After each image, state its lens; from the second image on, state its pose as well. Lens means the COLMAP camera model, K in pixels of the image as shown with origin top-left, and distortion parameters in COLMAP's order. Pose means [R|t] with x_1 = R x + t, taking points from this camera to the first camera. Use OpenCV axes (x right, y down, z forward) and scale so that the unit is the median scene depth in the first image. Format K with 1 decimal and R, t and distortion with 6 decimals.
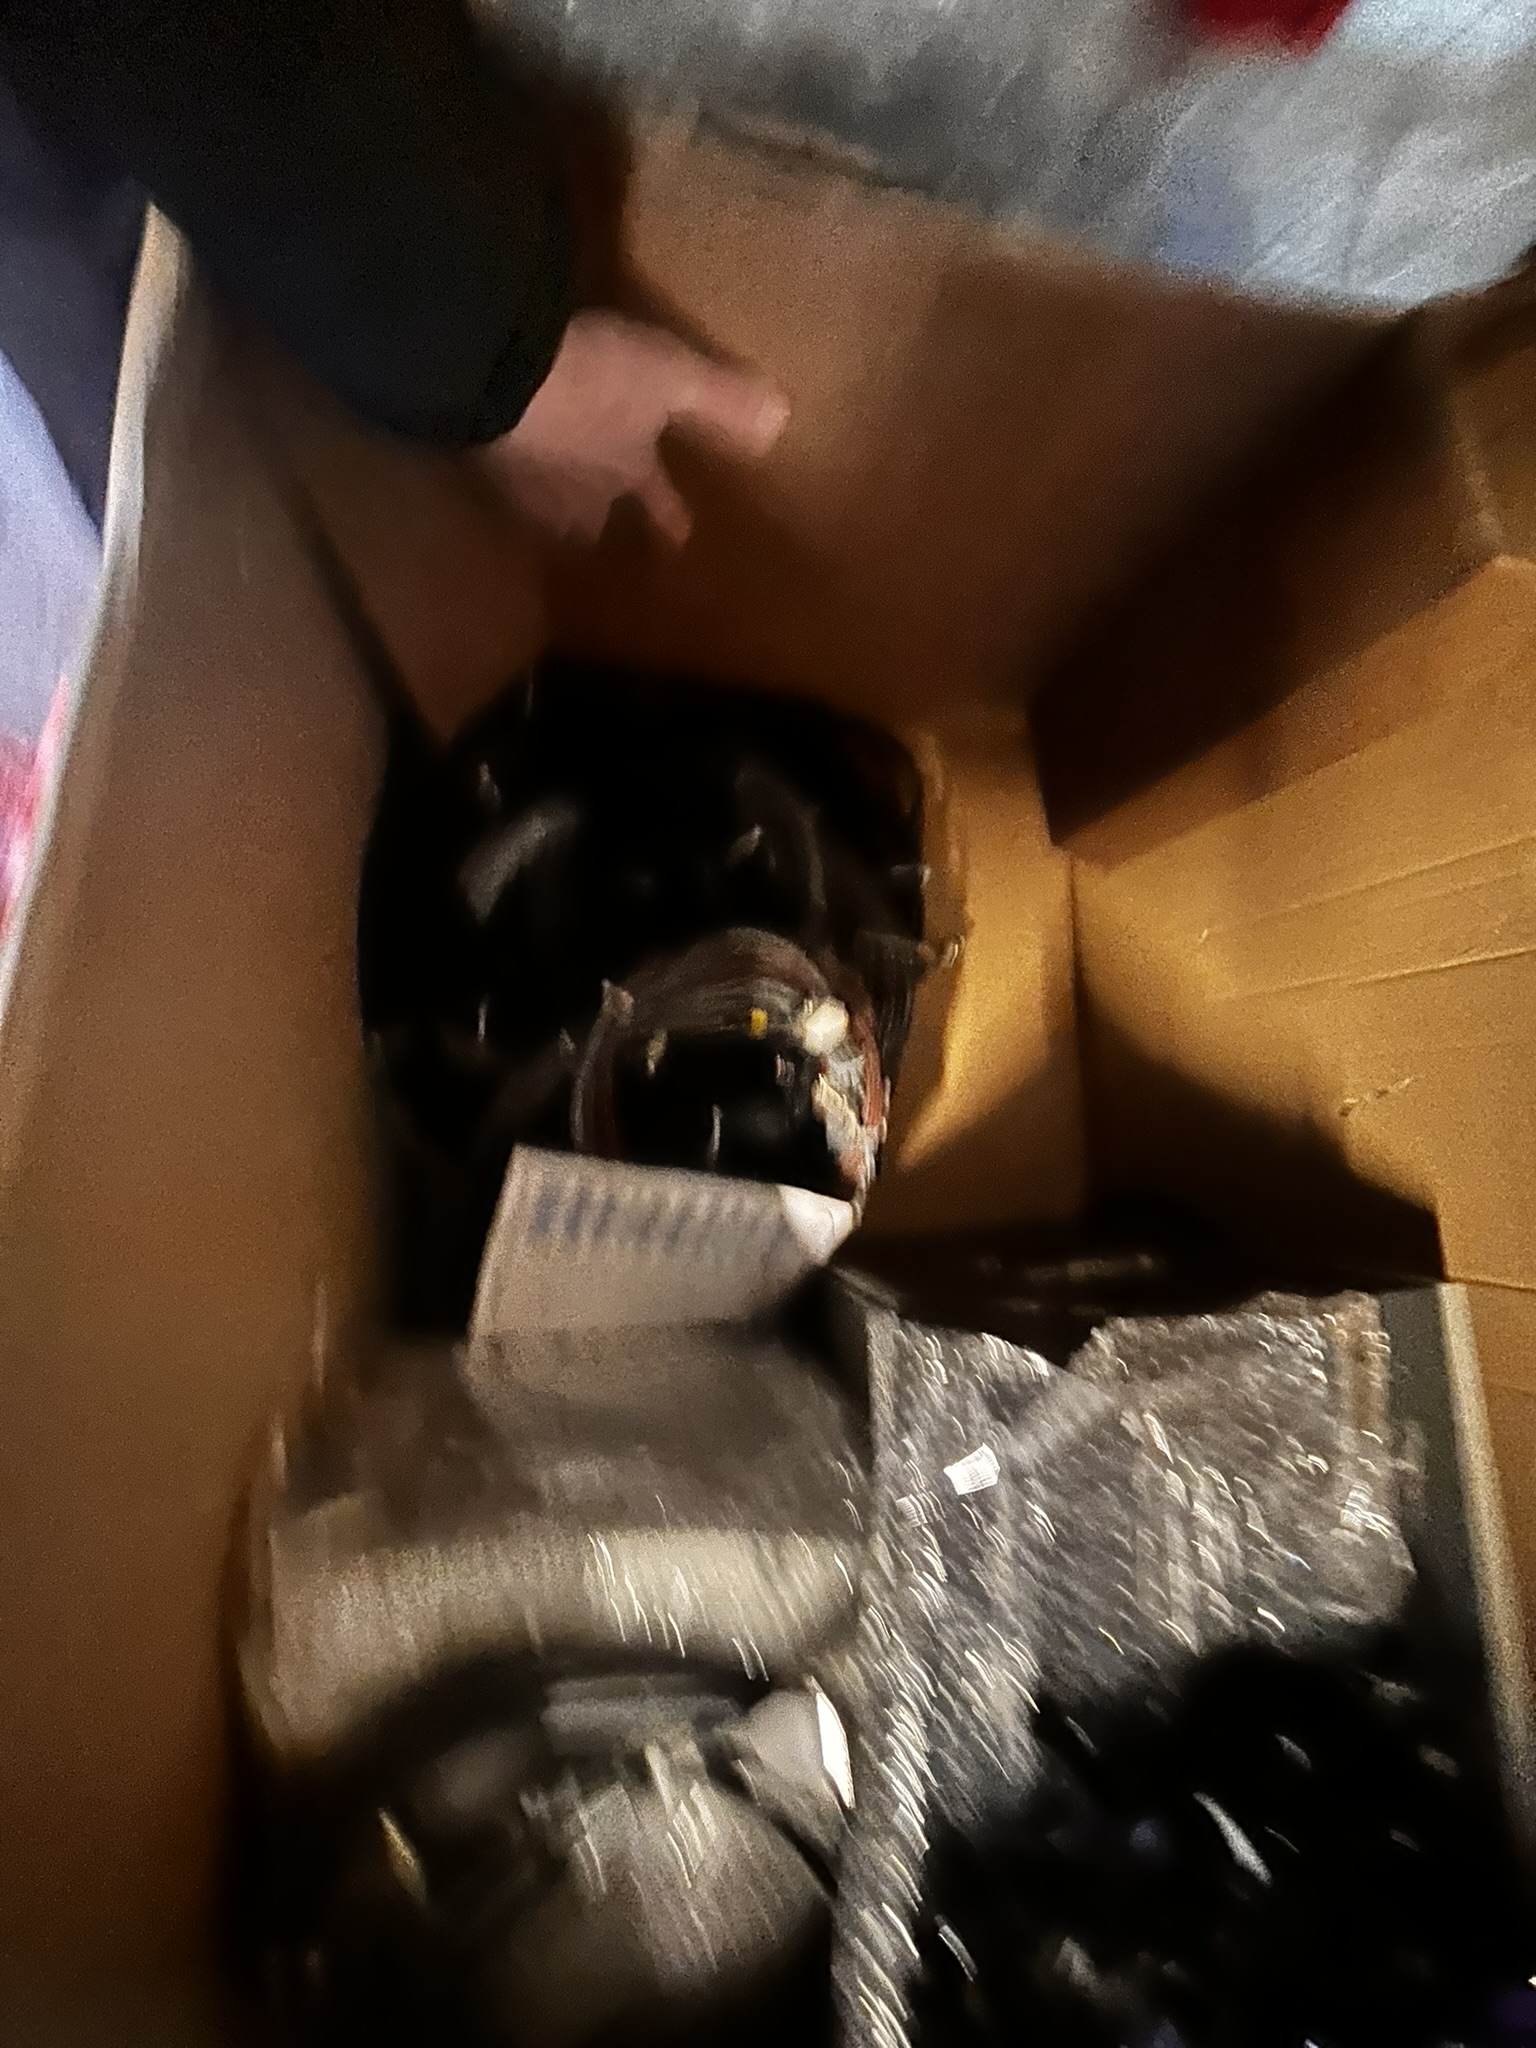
lens RADIAL K [[826.5, 0, 759.6], [0, 826.5, 1030.4], [0, 0, 1]] dist [-0.002863, -0.000507]
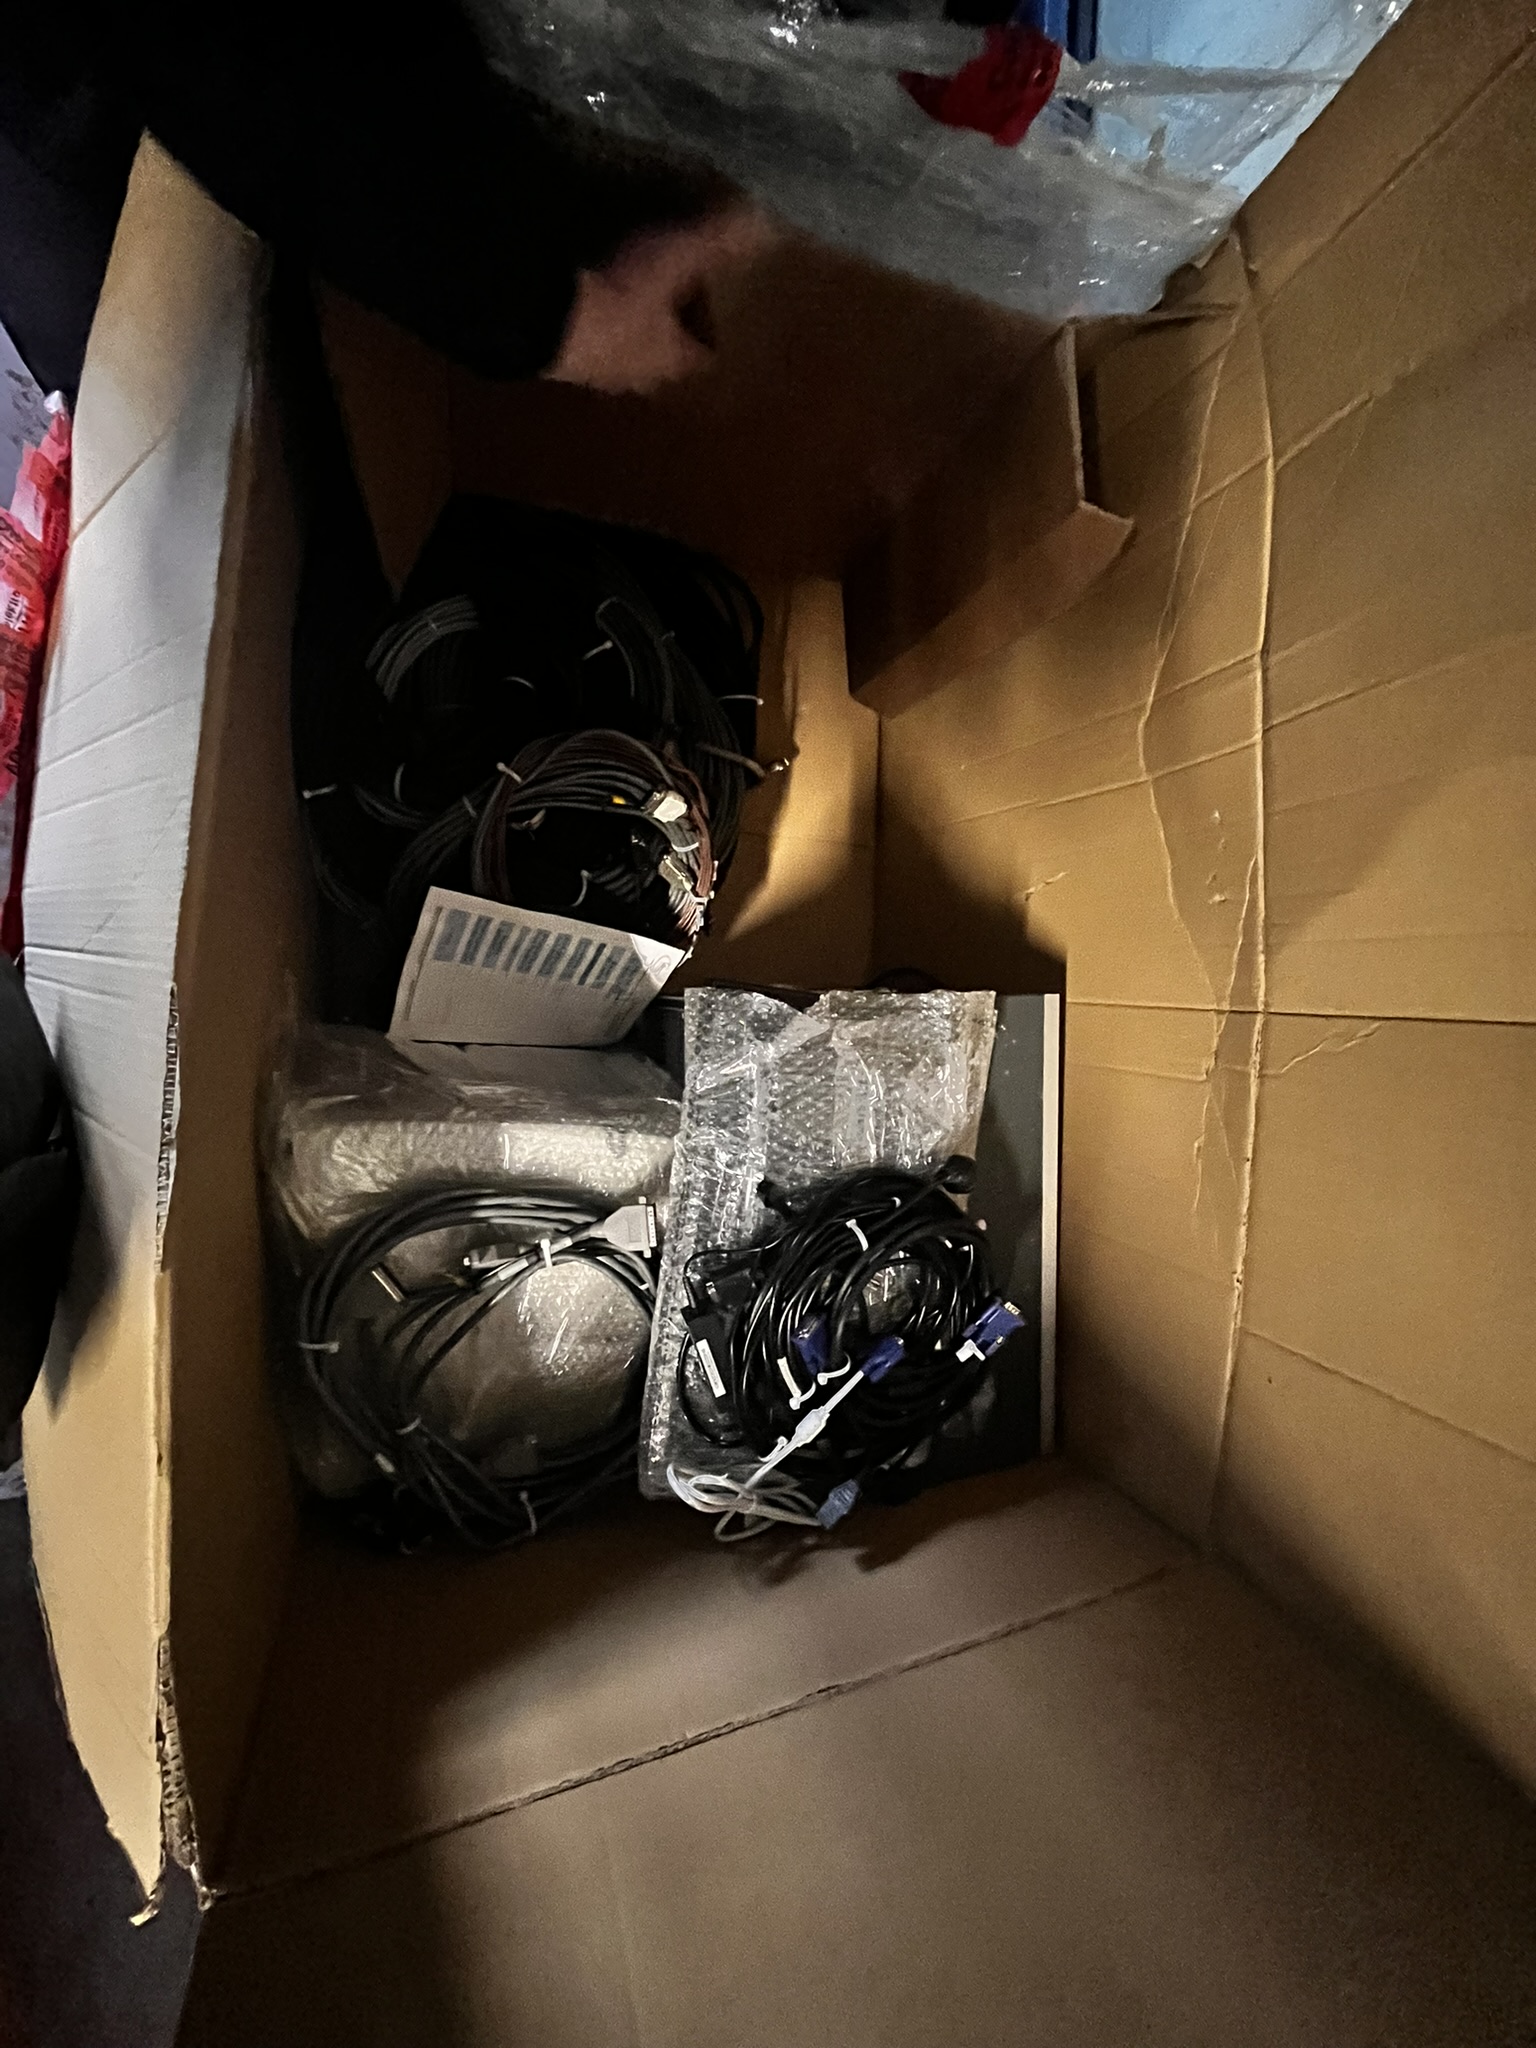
lens RADIAL K [[808.2, 0, 768.7], [0, 808.2, 1037.8], [0, 0, 1]] dist [-0.001314, -0.000207]
pose [[0.982305, 0.021858, 0.186009, 0.003864], [-0.059329, 0.978335, 0.198347, 0.092382], [-0.177644, -0.205873, 0.962320, -0.378764]]
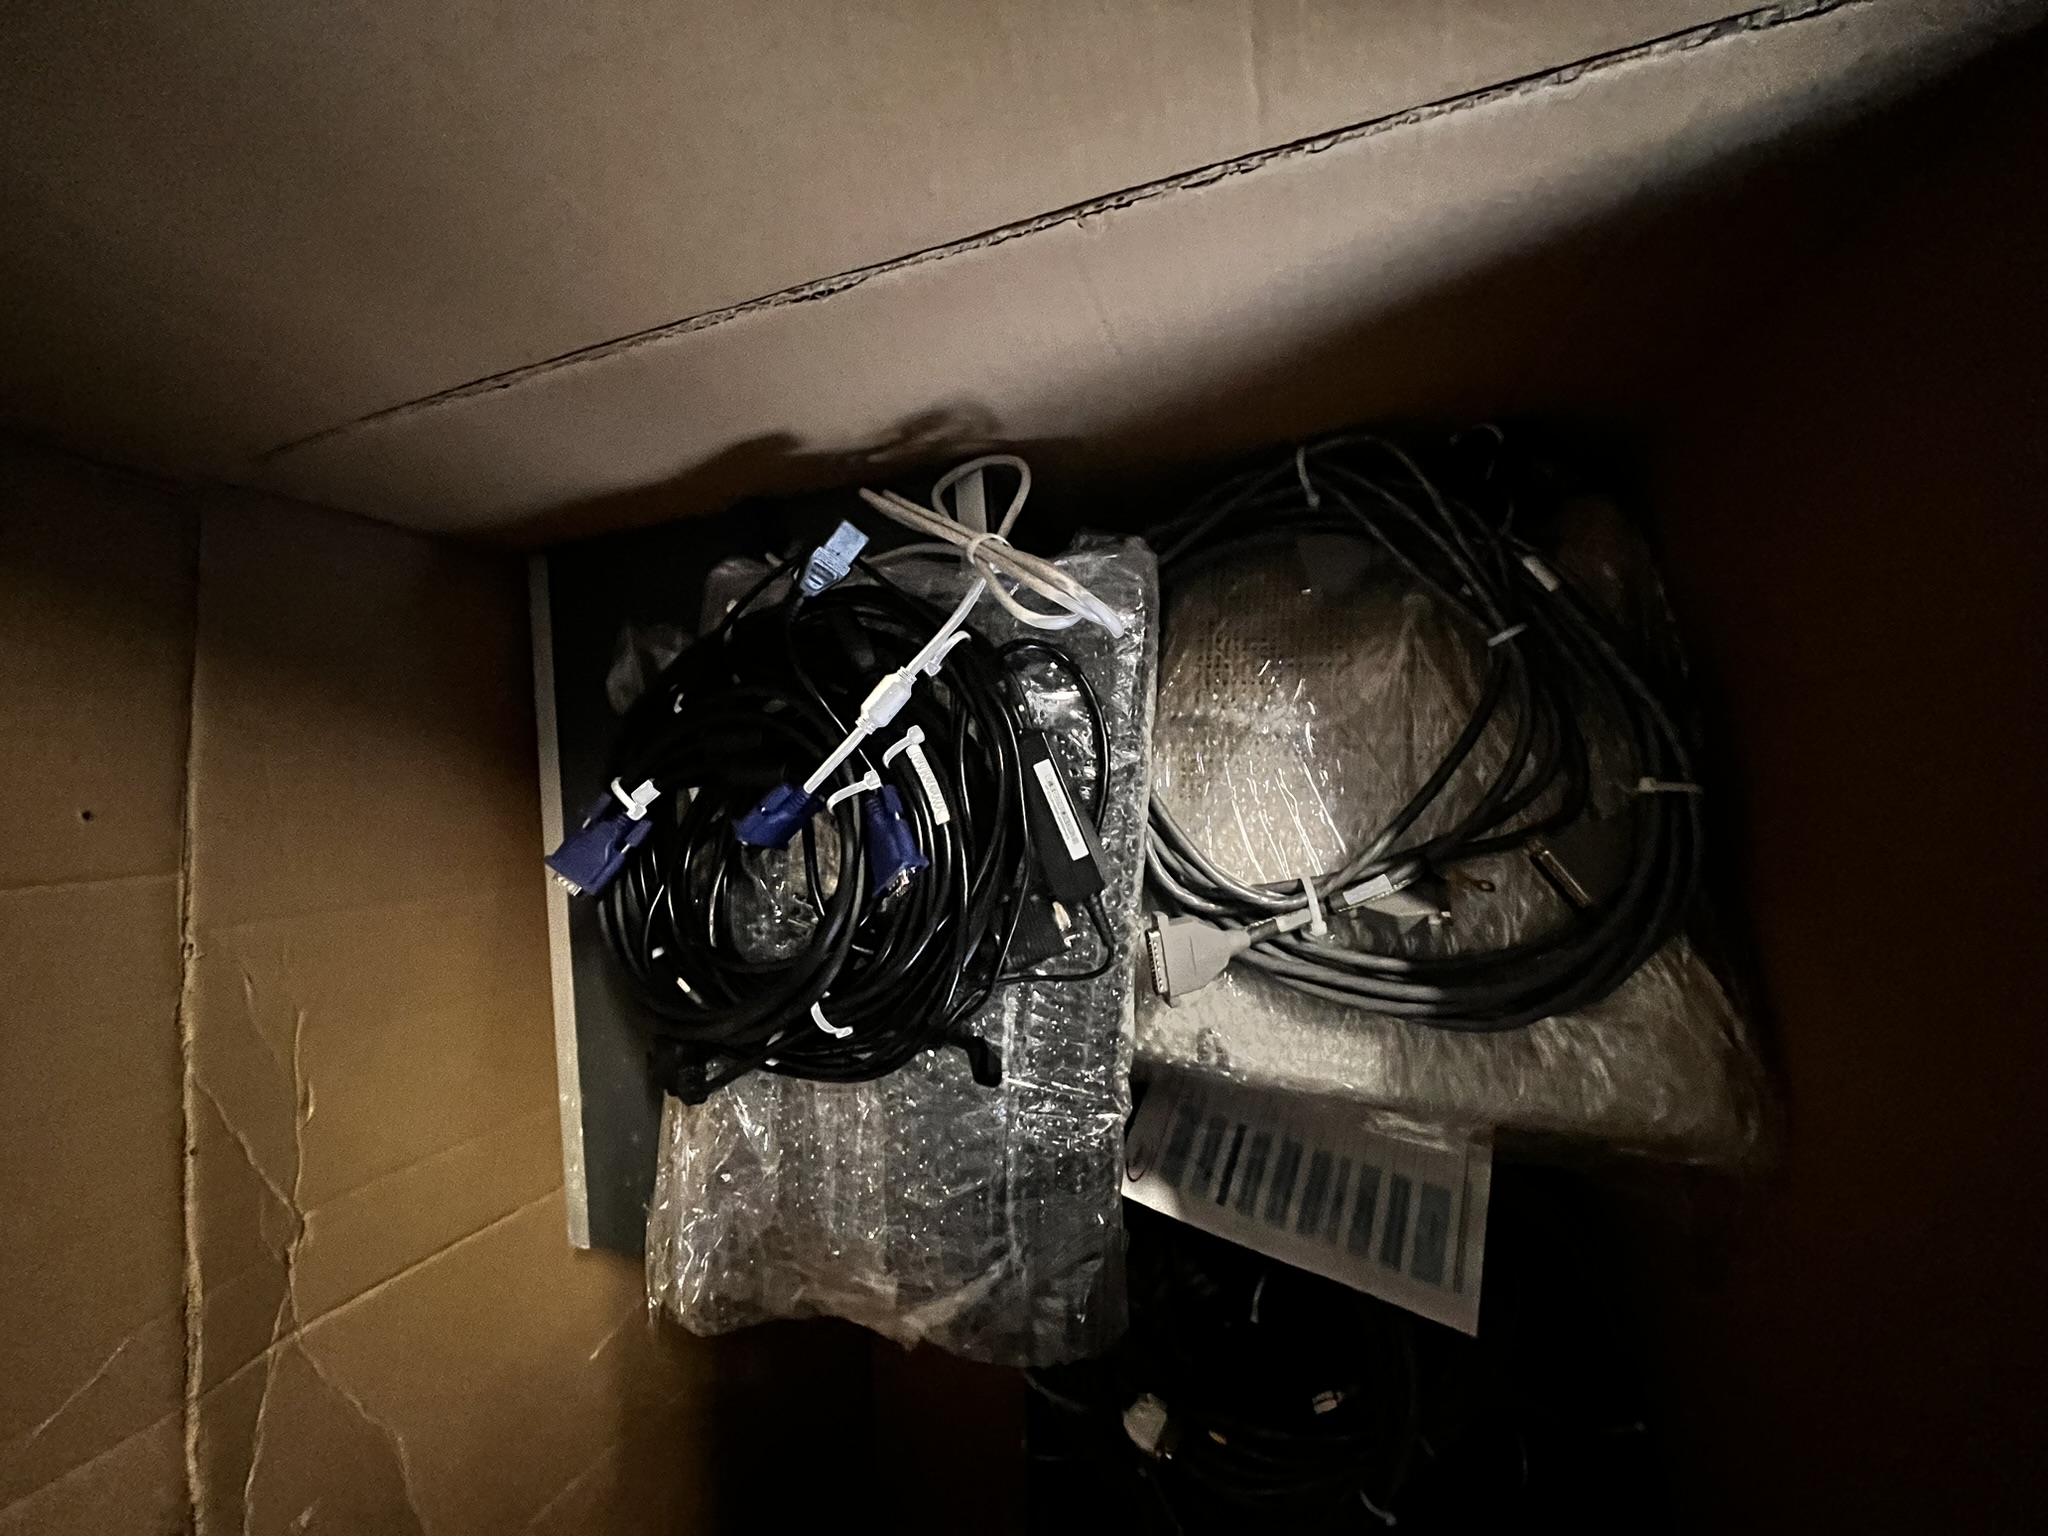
lens RADIAL K [[815.2, 0, 1027.7], [0, 815.2, 772.3], [0, 0, 1]] dist [-0.006490, 0.000052]
pose [[-0.992171, 0.040701, 0.118072, 0.082429], [-0.021328, -0.986736, 0.160924, 0.635926], [0.123056, 0.157146, 0.979879, -0.078290]]
